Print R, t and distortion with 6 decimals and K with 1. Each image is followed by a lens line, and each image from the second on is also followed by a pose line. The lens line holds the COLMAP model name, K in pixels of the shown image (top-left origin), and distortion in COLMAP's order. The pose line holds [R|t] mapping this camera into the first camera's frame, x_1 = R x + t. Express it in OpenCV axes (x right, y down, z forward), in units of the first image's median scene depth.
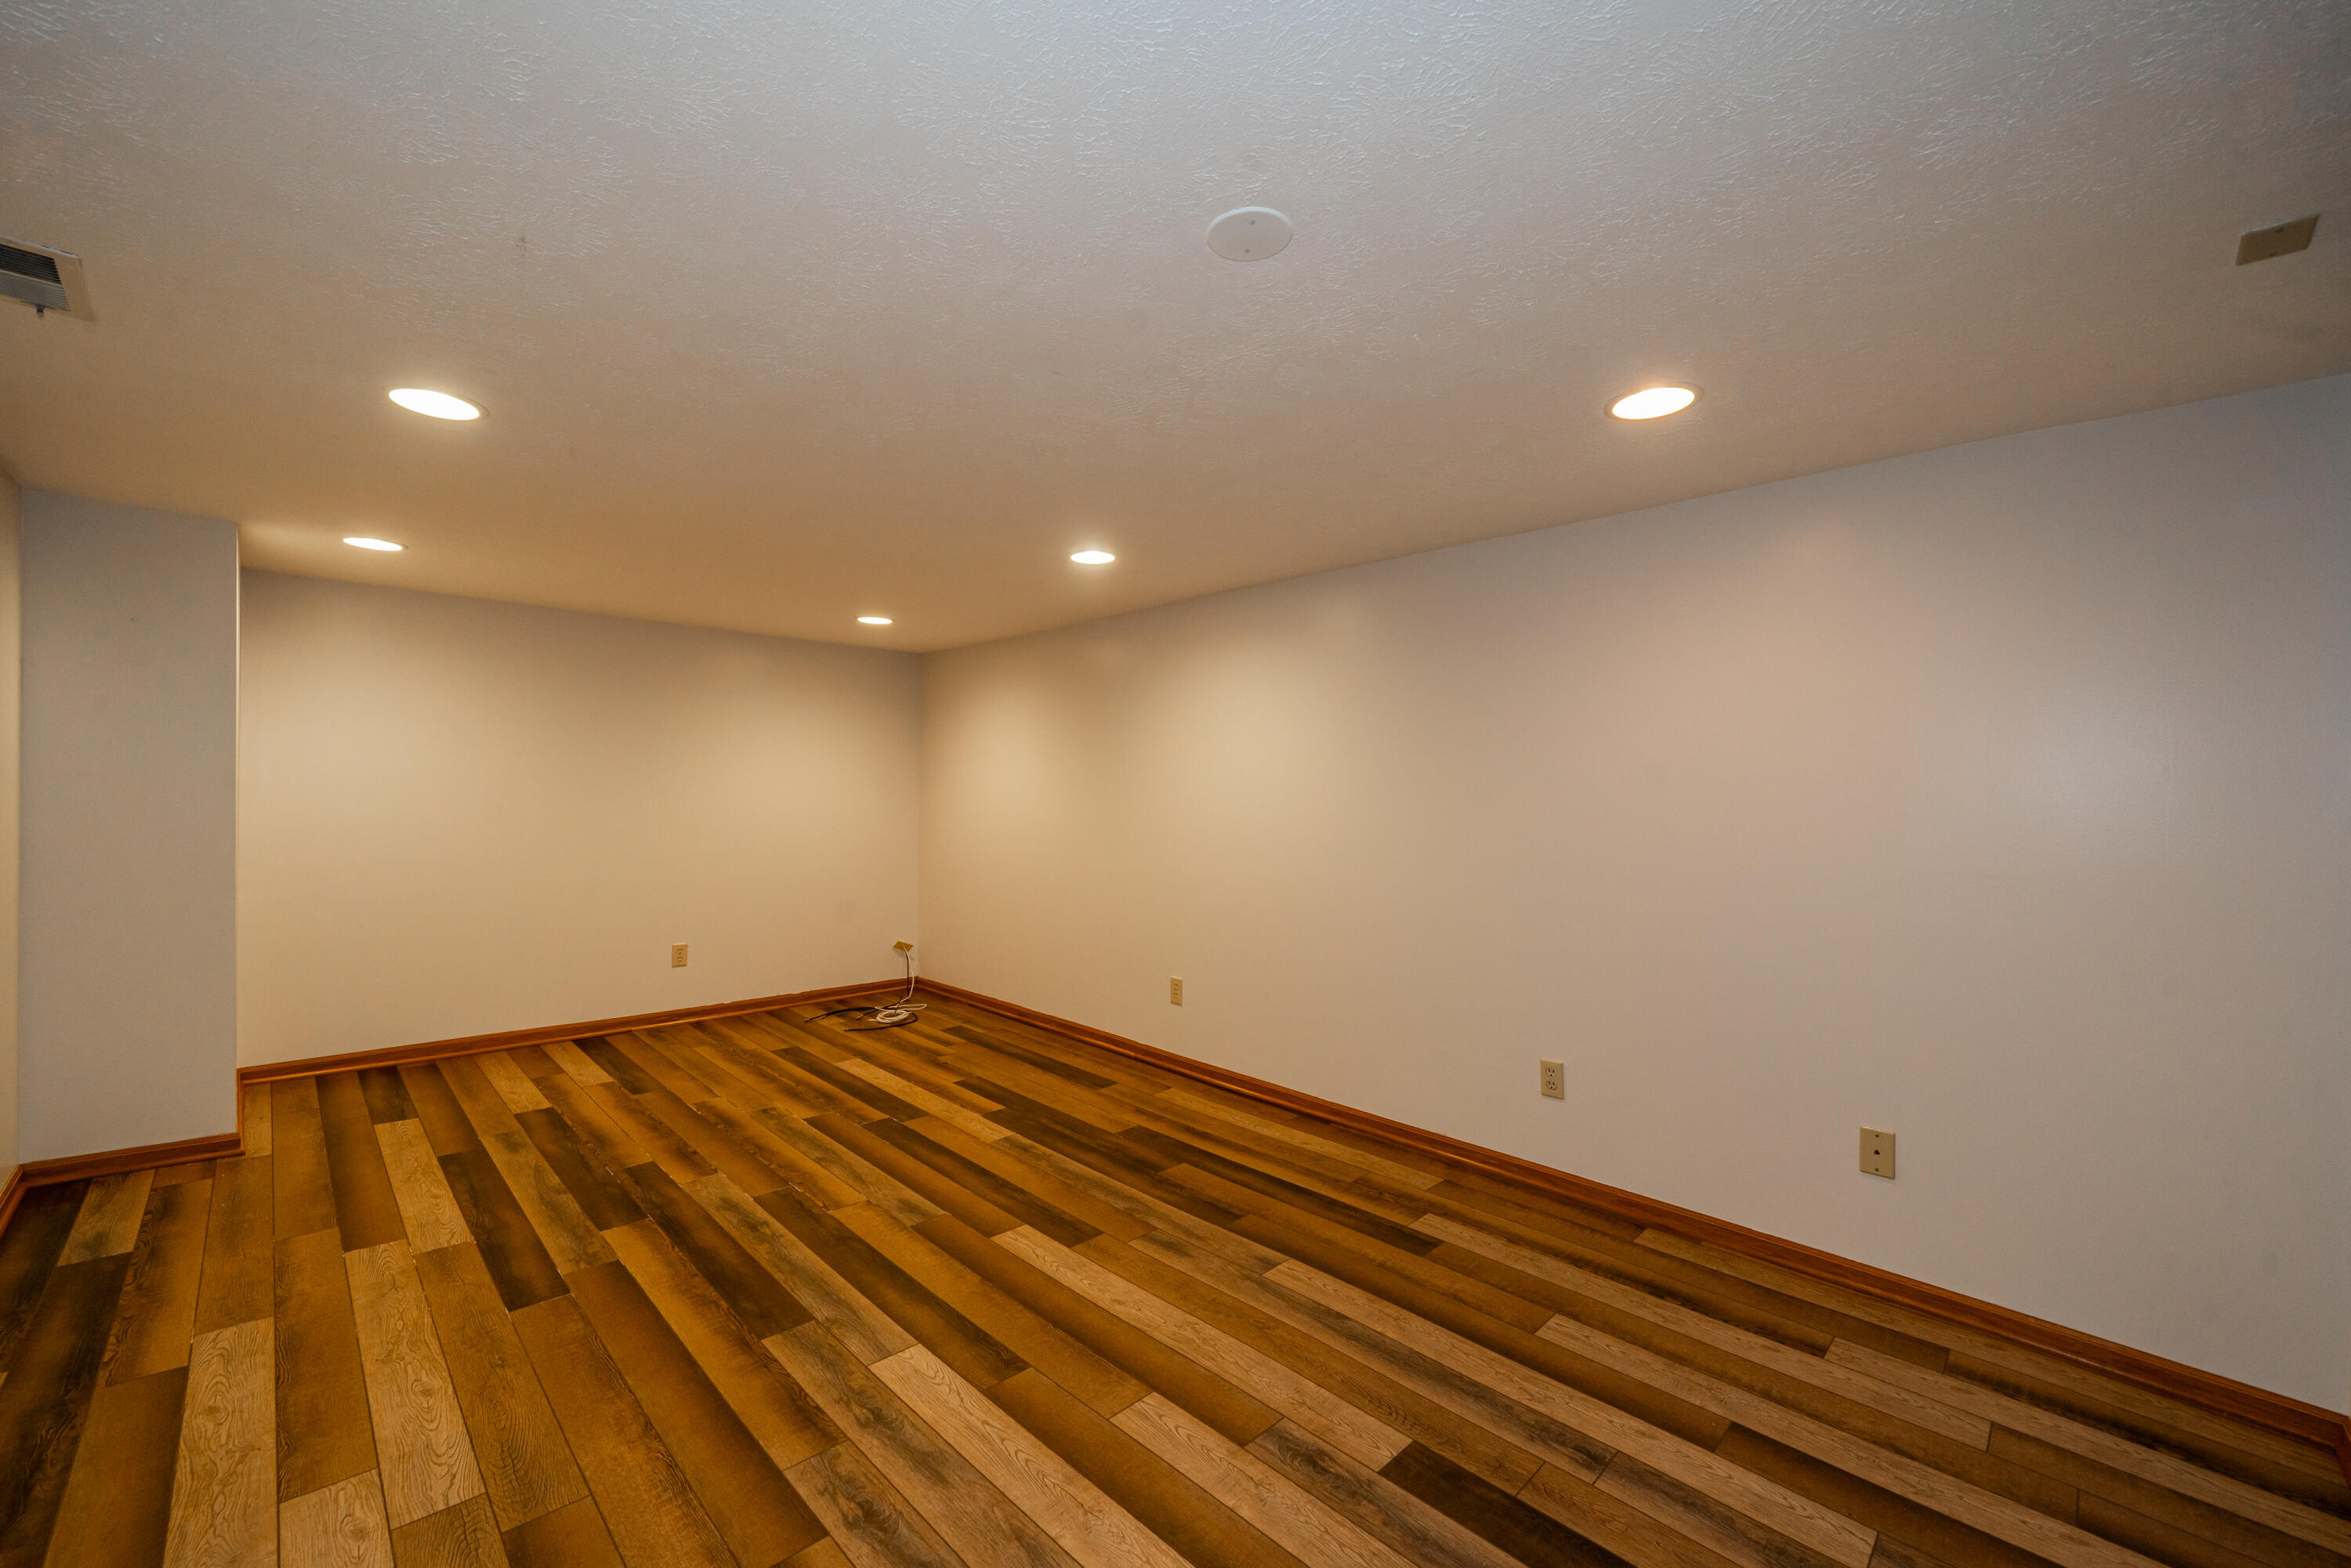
lens RADIAL K [[997.0, 0, 1179.6], [0, 997.0, 790.4], [0, 0, 1]] dist [0.003859, 0.000930]
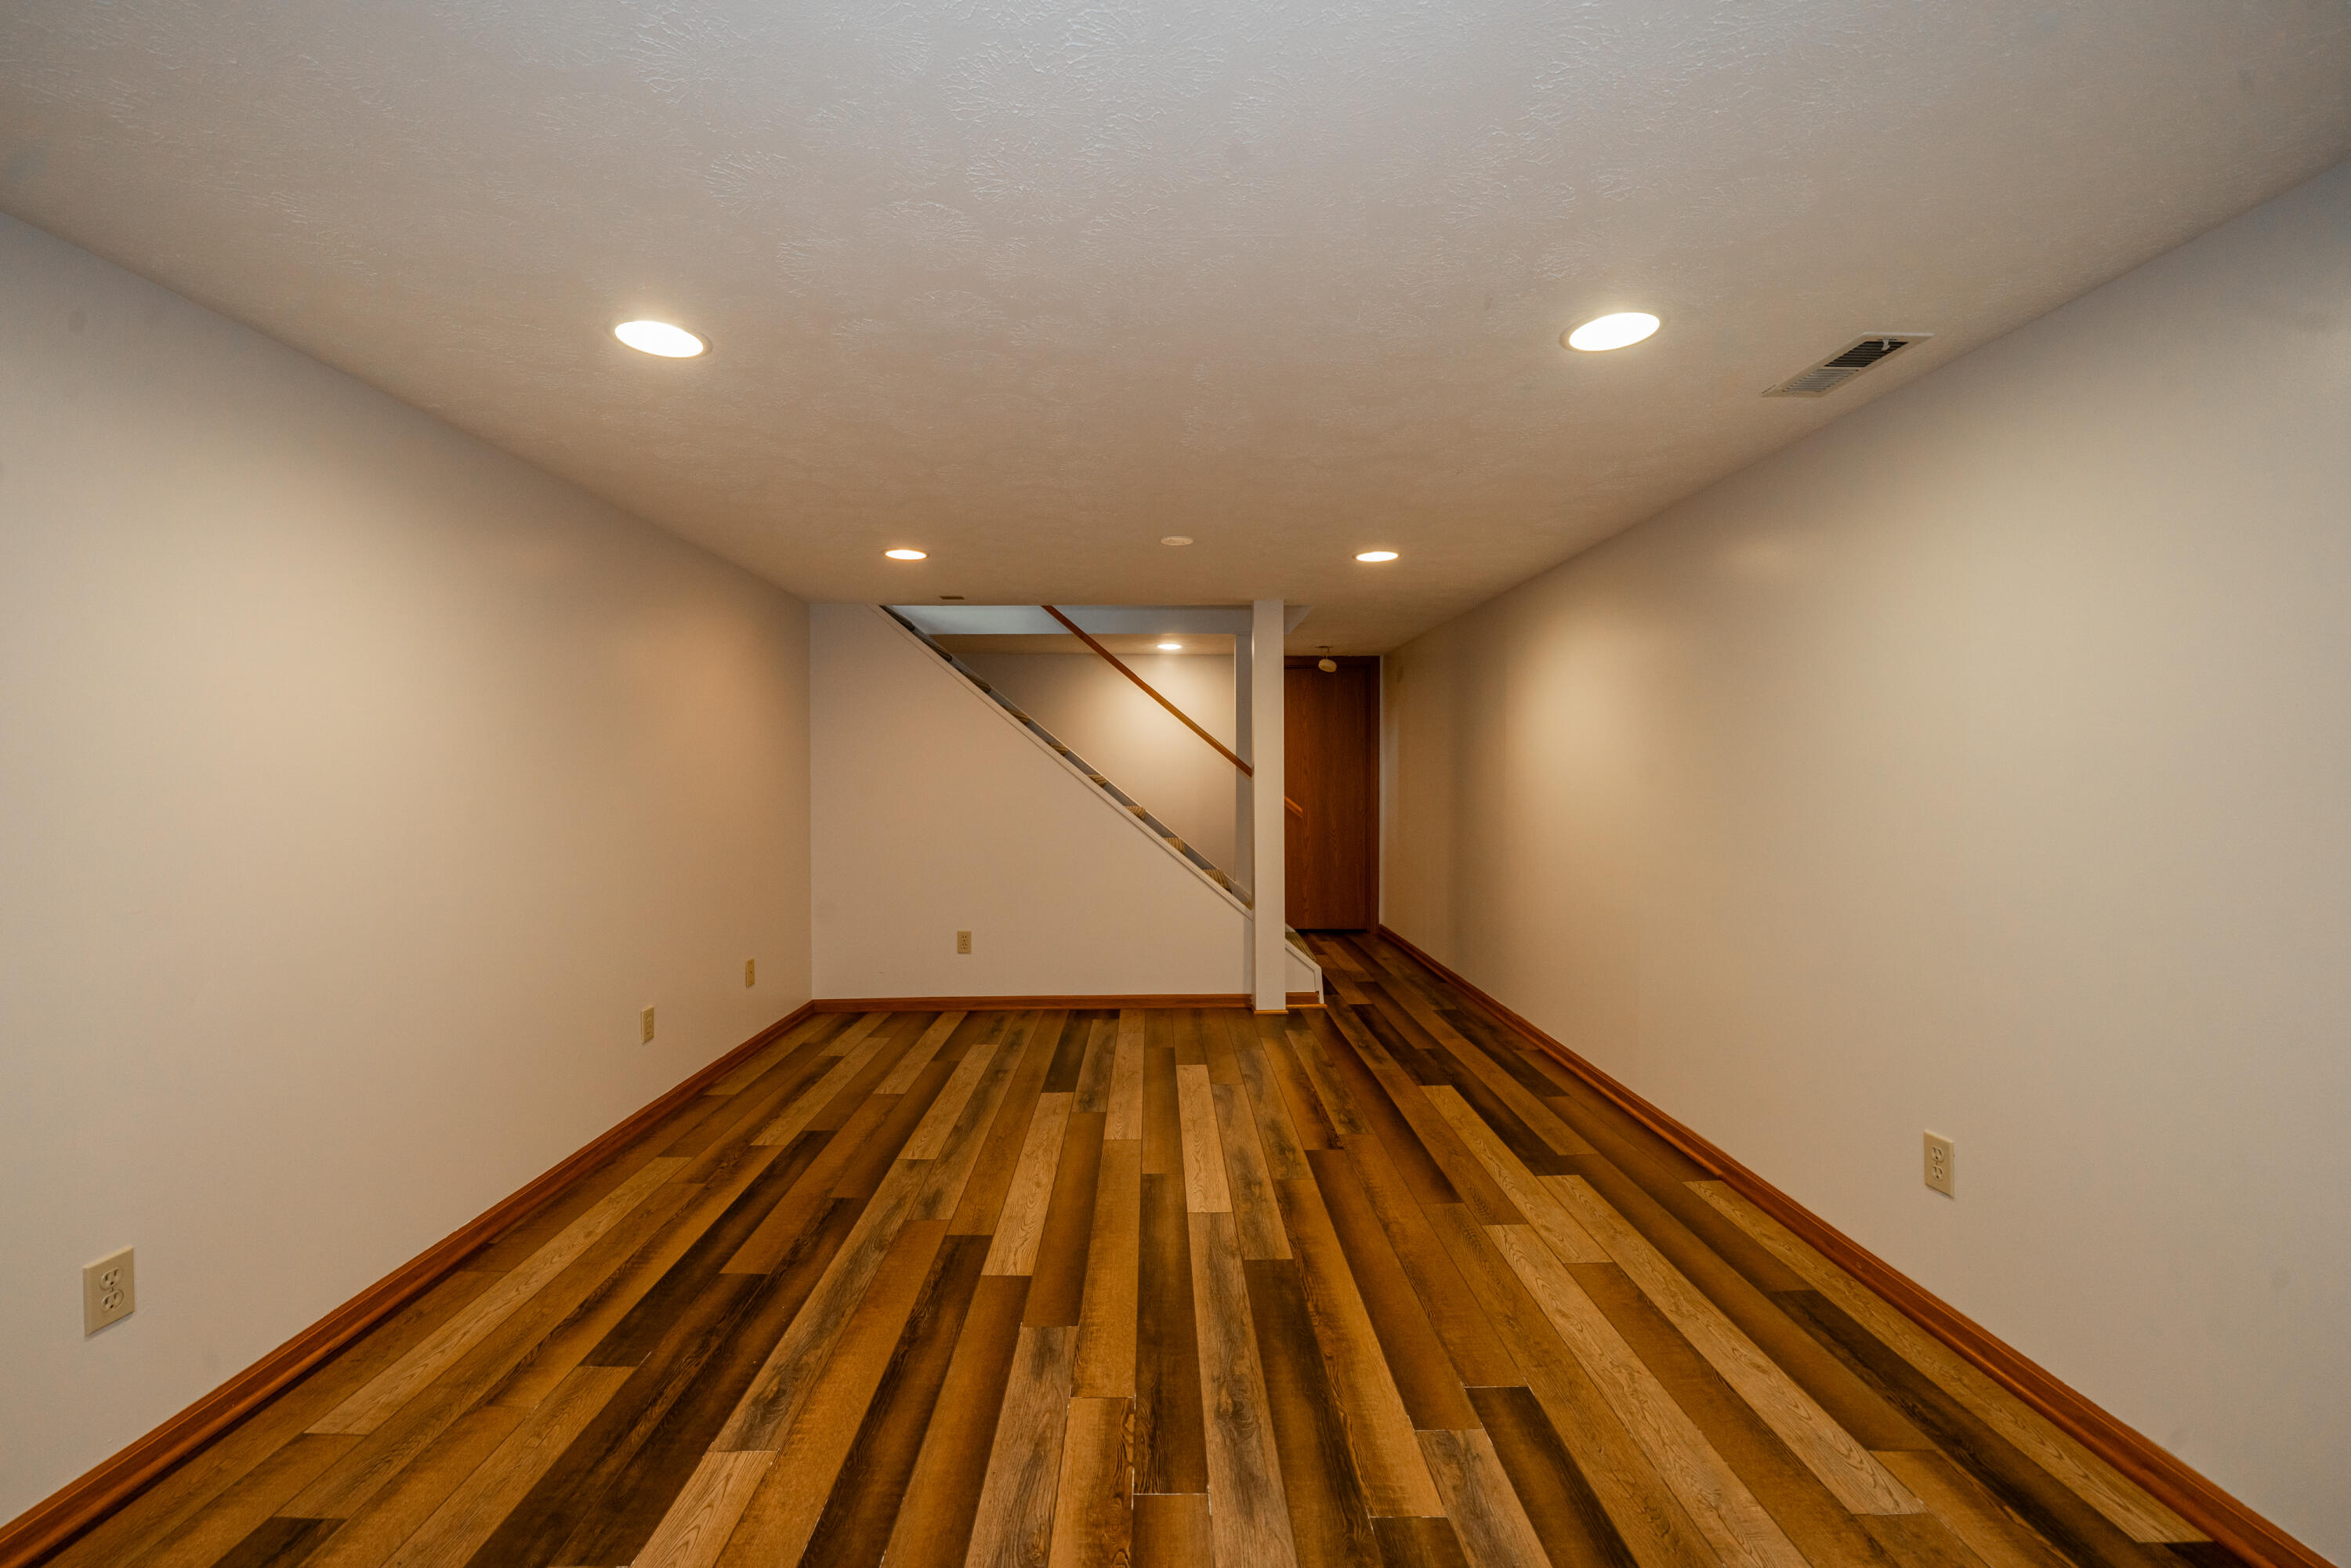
lens RADIAL K [[997.0, 0, 1177.2], [0, 997.0, 776.7], [0, 0, 1]] dist [0.003859, 0.000930]
pose [[-0.755218, -0.012418, 0.655356, -0.933391], [-0.006144, 0.999911, 0.011868, -0.000558], [-0.655445, 0.004936, -0.755227, 1.718034]]
